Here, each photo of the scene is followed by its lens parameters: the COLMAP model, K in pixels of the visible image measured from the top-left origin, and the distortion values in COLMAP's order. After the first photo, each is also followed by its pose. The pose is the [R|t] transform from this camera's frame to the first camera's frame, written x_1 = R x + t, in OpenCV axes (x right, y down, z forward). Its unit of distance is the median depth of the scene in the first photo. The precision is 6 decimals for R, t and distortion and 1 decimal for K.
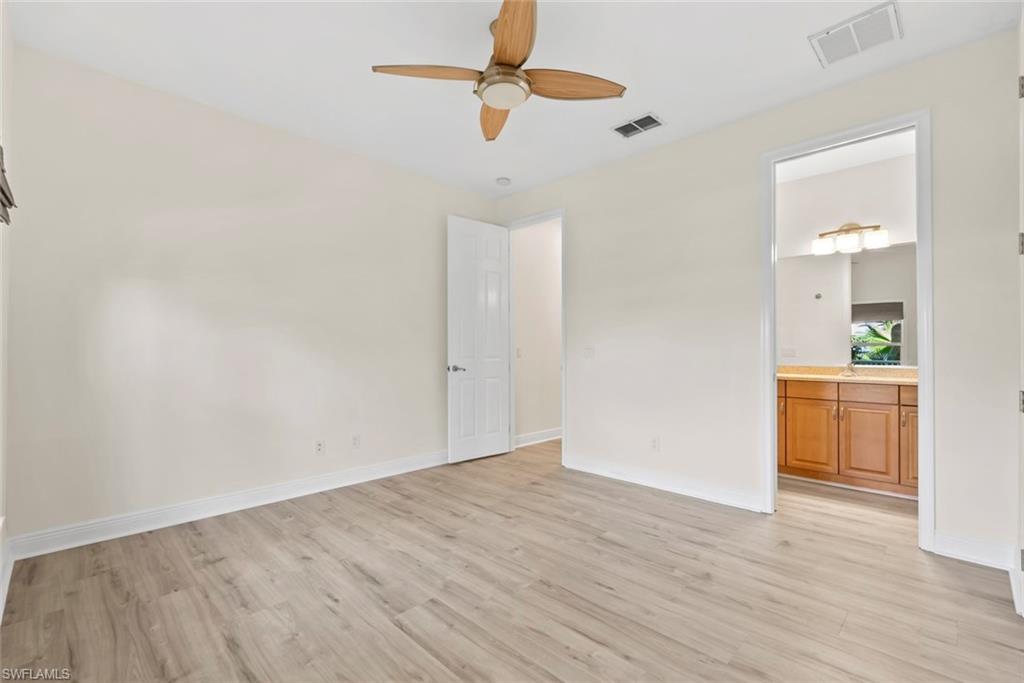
lens RADIAL K [[452.1, 0, 515.2], [0, 452.1, 345.7], [0, 0, 1]] dist [-0.014312, 0.003455]
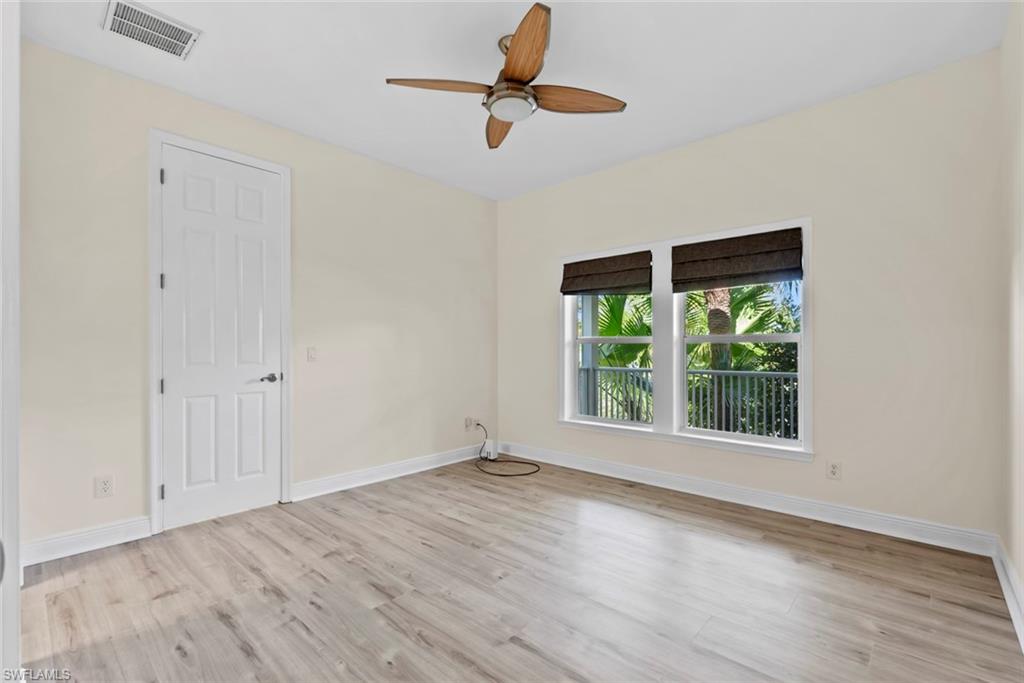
lens RADIAL K [[452.1, 0, 515.2], [0, 452.1, 345.7], [0, 0, 1]] dist [-0.014312, 0.003455]
pose [[-0.999013, 0.003407, -0.044296, 0.011683], [0.004354, 0.999764, -0.021306, 0.017493], [0.044213, -0.021477, -0.998791, 2.044009]]
